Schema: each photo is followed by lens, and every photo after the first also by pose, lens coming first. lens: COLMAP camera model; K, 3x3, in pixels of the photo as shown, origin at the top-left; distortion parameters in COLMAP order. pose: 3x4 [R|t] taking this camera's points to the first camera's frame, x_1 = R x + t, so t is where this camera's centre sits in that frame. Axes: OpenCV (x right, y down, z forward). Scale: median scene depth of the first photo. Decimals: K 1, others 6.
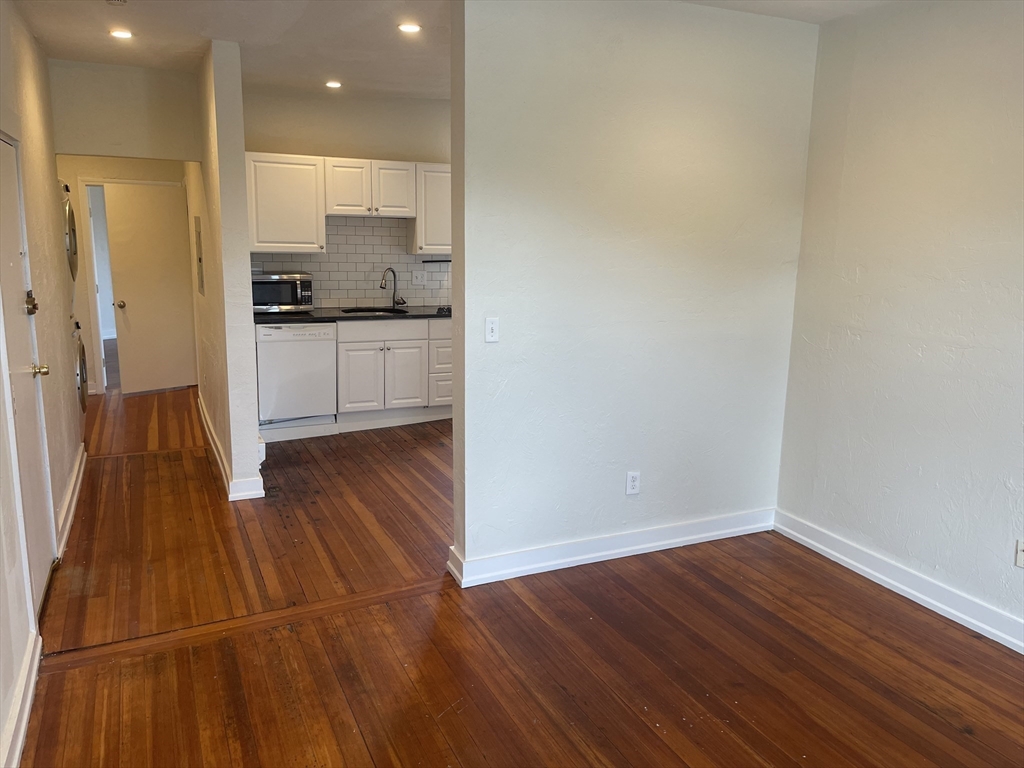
lens RADIAL K [[772.0, 0, 512.0], [0, 772.0, 384.0], [0, 0, 1]] dist [0.056897, -0.081149]
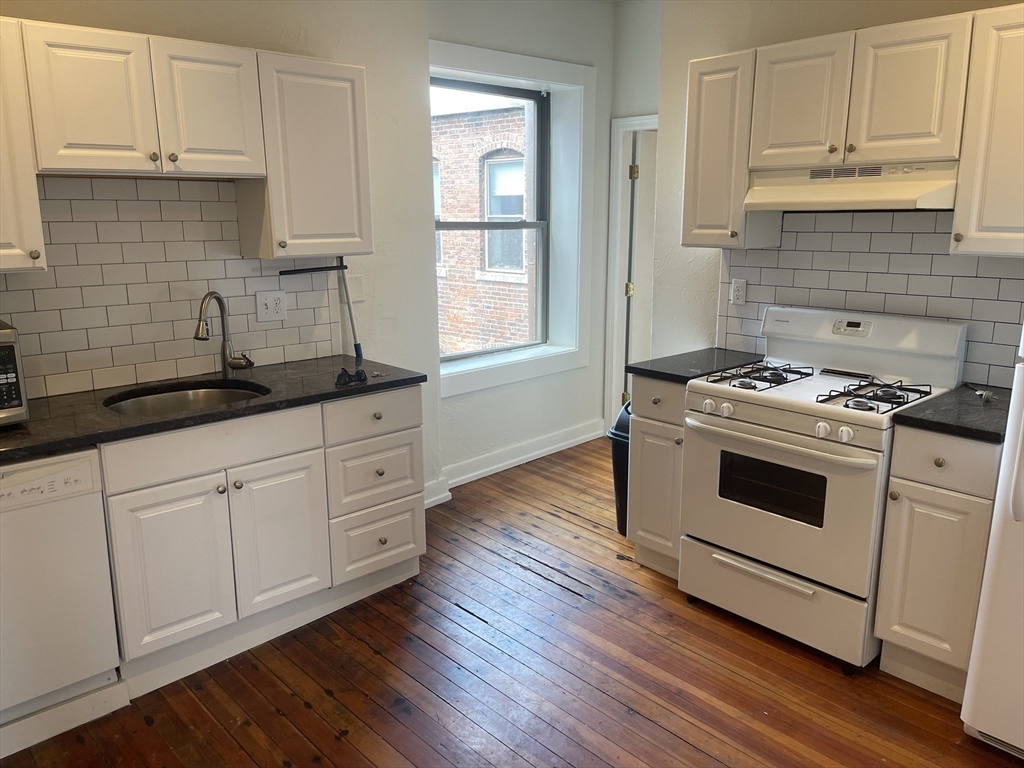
lens RADIAL K [[772.0, 0, 512.0], [0, 772.0, 384.0], [0, 0, 1]] dist [0.056897, -0.081149]
pose [[0.952700, -0.094894, 0.288717, -0.134589], [0.088537, 0.995457, 0.035028, -0.103047], [-0.290729, -0.007809, 0.956773, 0.549311]]
